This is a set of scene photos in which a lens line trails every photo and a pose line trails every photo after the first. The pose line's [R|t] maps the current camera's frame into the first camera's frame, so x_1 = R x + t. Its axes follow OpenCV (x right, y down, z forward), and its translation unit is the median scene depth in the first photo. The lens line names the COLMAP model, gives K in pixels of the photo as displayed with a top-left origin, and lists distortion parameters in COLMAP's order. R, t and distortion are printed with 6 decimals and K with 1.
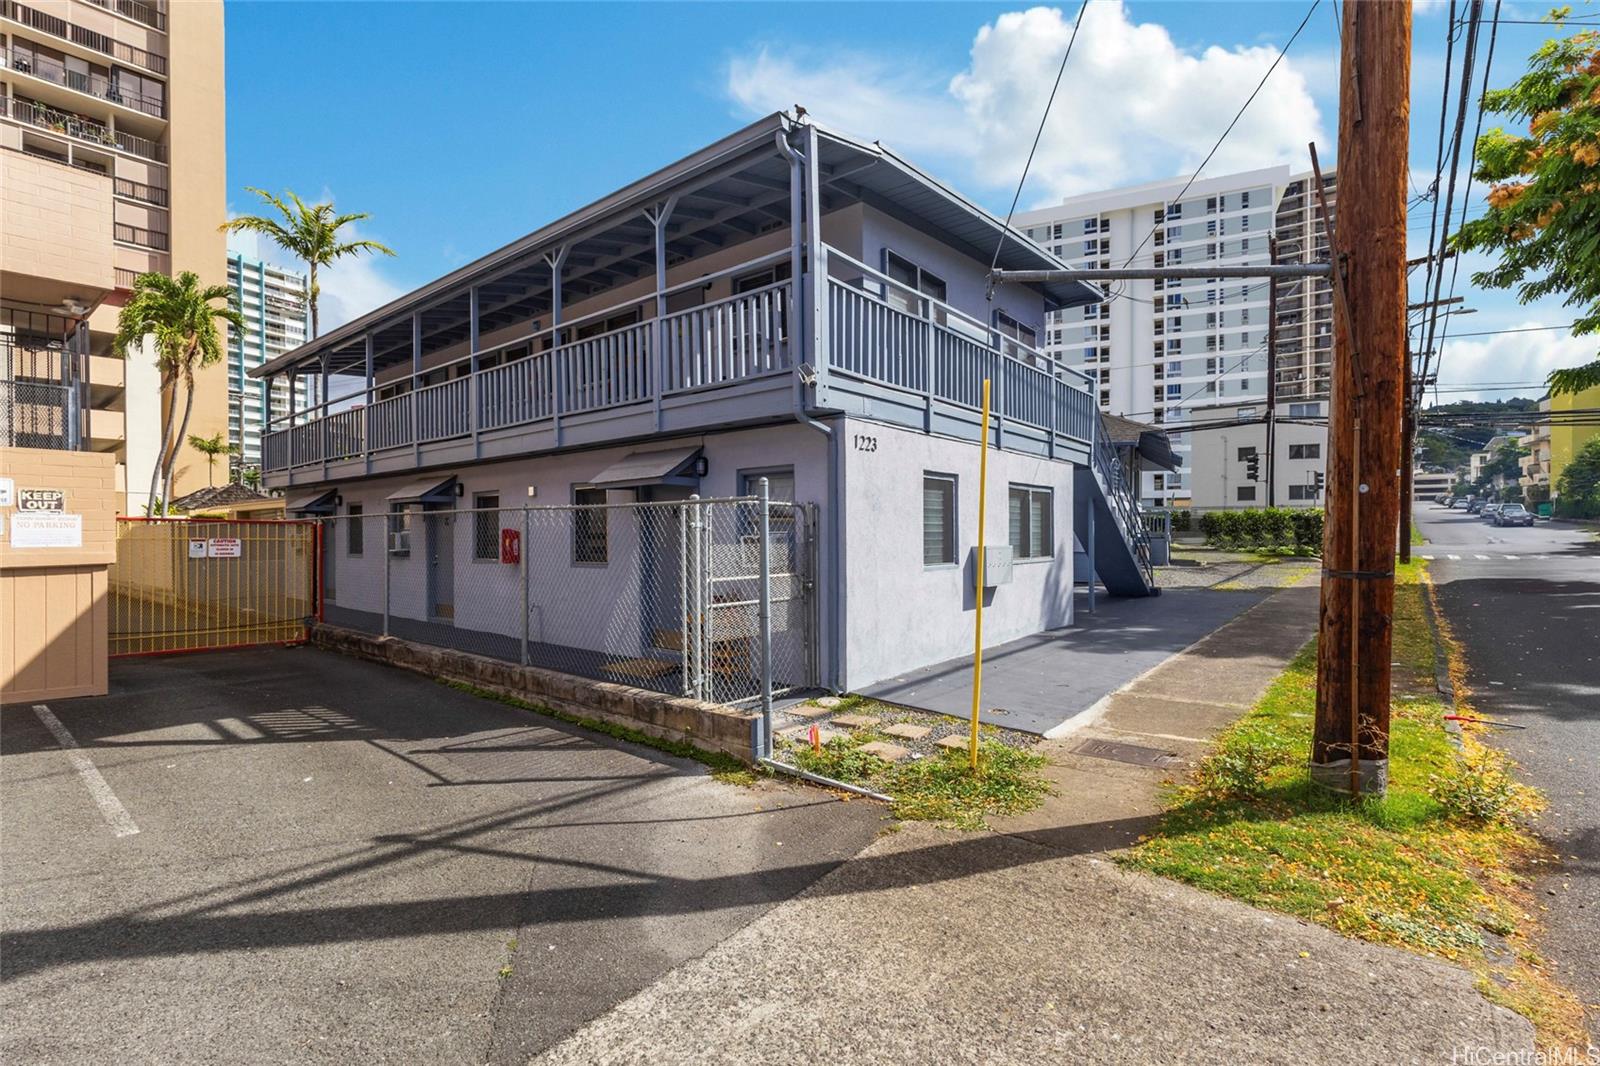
lens RADIAL K [[729.7, 0, 787.4], [0, 729.7, 537.1], [0, 0, 1]] dist [0.005286, -0.000288]
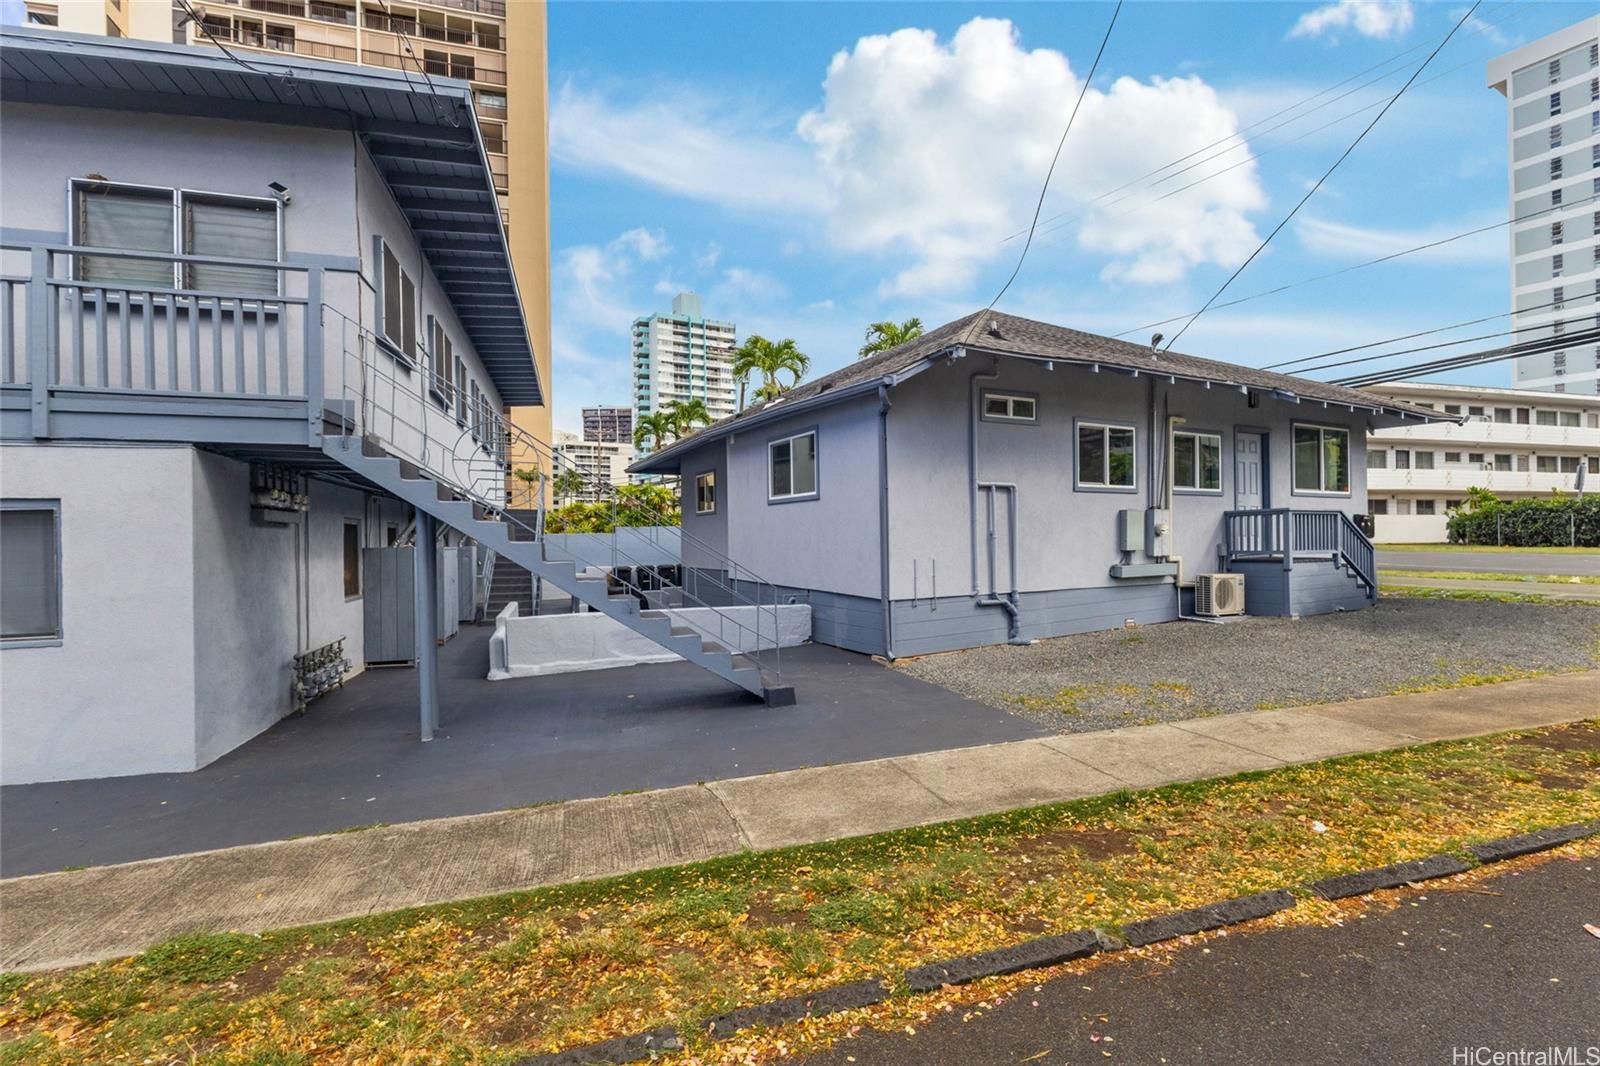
lens RADIAL K [[729.7, 0, 797.5], [0, 729.7, 534.4], [0, 0, 1]] dist [0.005286, -0.000288]
pose [[0.837844, -0.012447, -0.545767, 0.132317], [0.008675, 0.999917, -0.009487, -0.004671], [0.545840, 0.003214, 0.837883, 0.106155]]
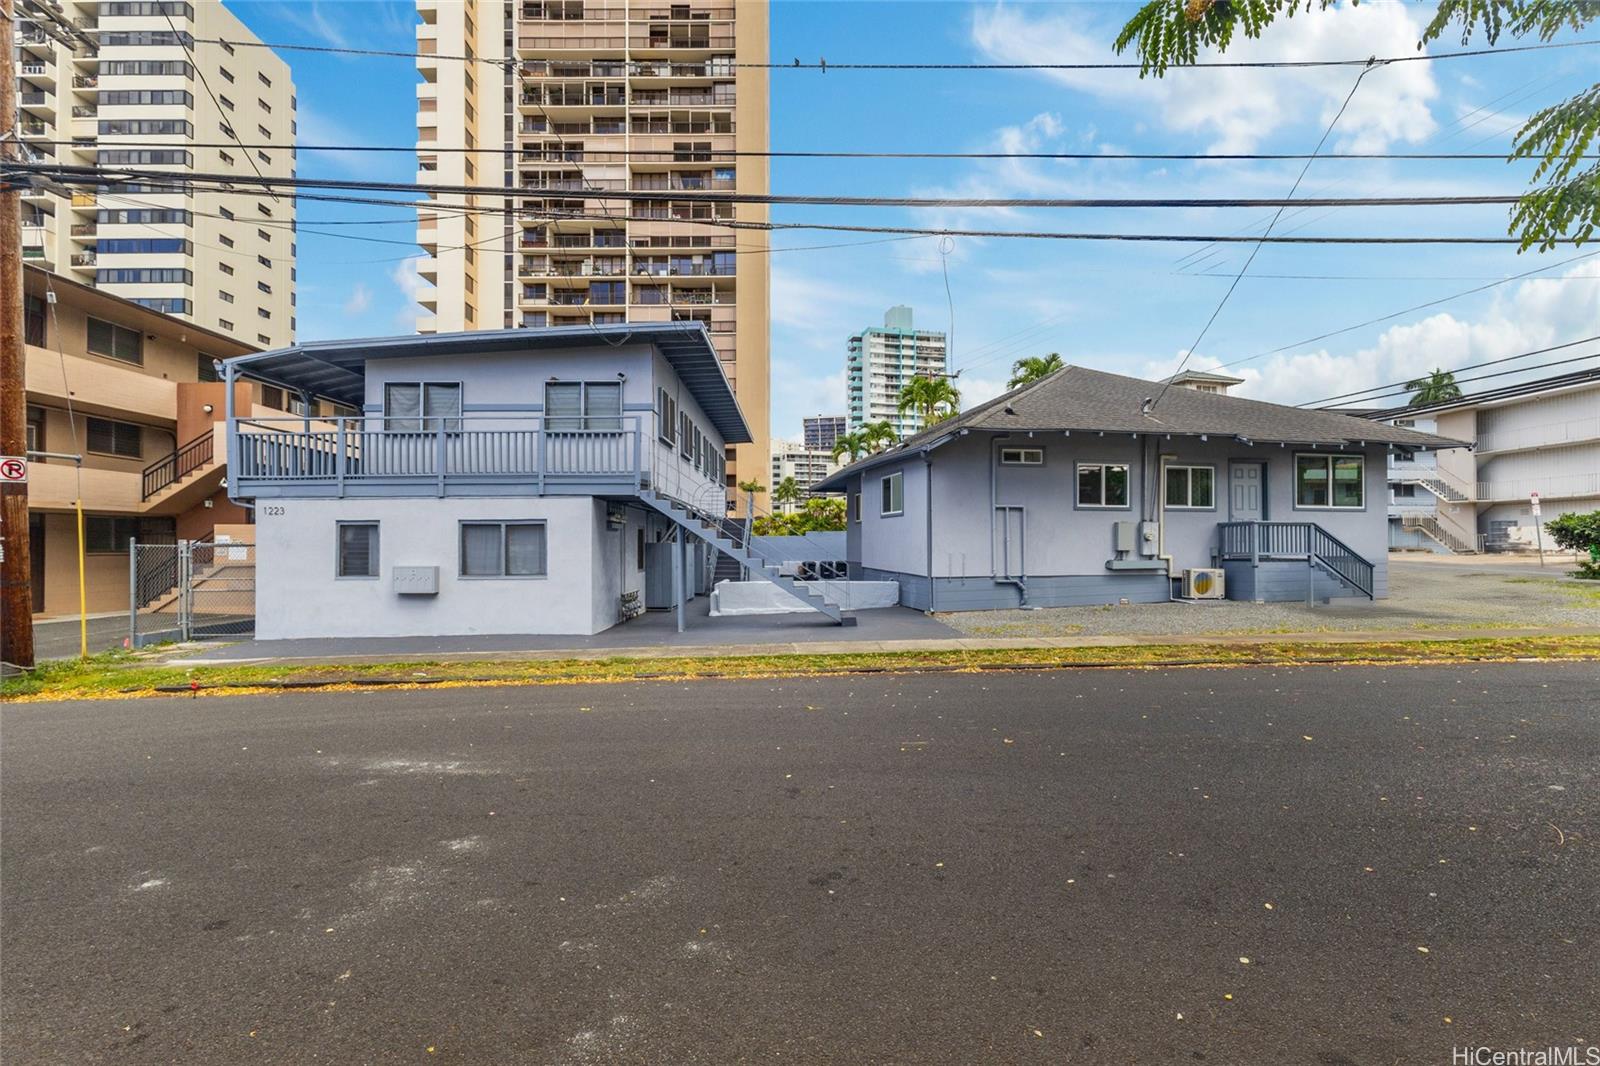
lens RADIAL K [[729.7, 0, 805.4], [0, 729.7, 529.7], [0, 0, 1]] dist [0.005286, -0.000288]
pose [[0.651241, -0.014457, -0.758733, 0.197430], [-0.003453, 0.999752, -0.022013, -0.003480], [0.758863, 0.016956, 0.651029, 0.065396]]
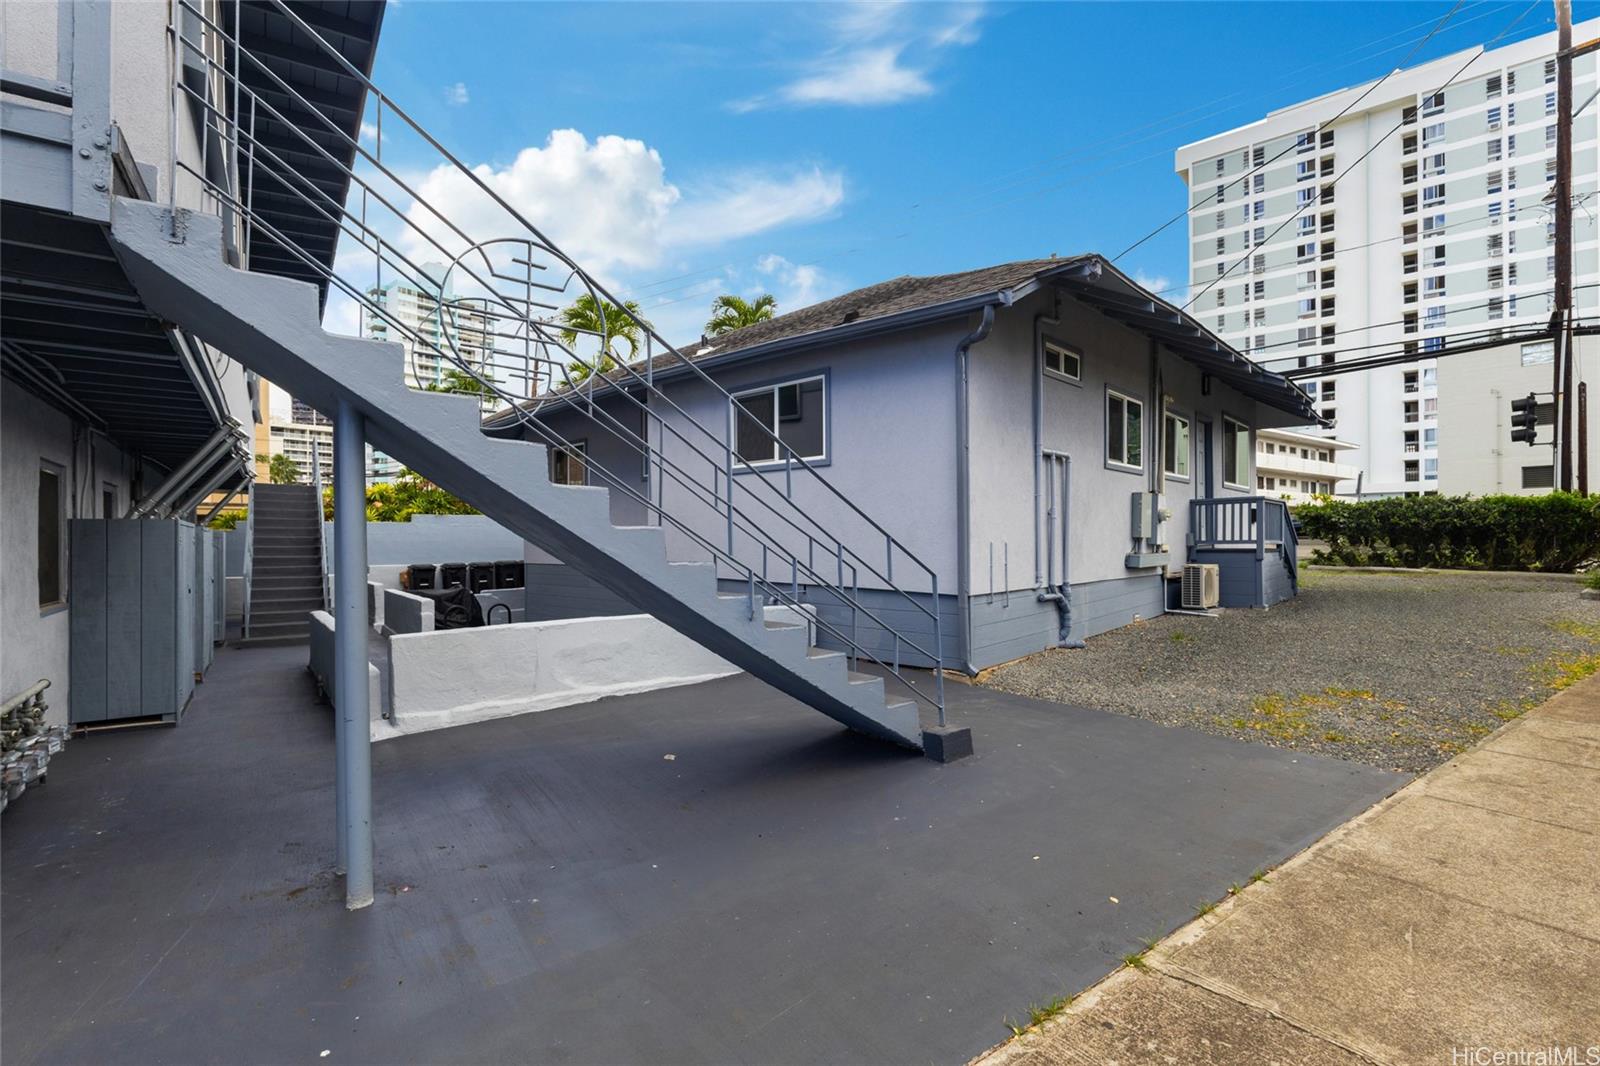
lens RADIAL K [[729.7, 0, 793.0], [0, 729.7, 536.9], [0, 0, 1]] dist [0.005286, -0.000288]
pose [[0.967090, -0.004203, -0.254400, 0.088636], [0.001995, 0.999958, -0.008934, -0.001840], [0.254427, 0.008132, 0.967058, 0.119466]]
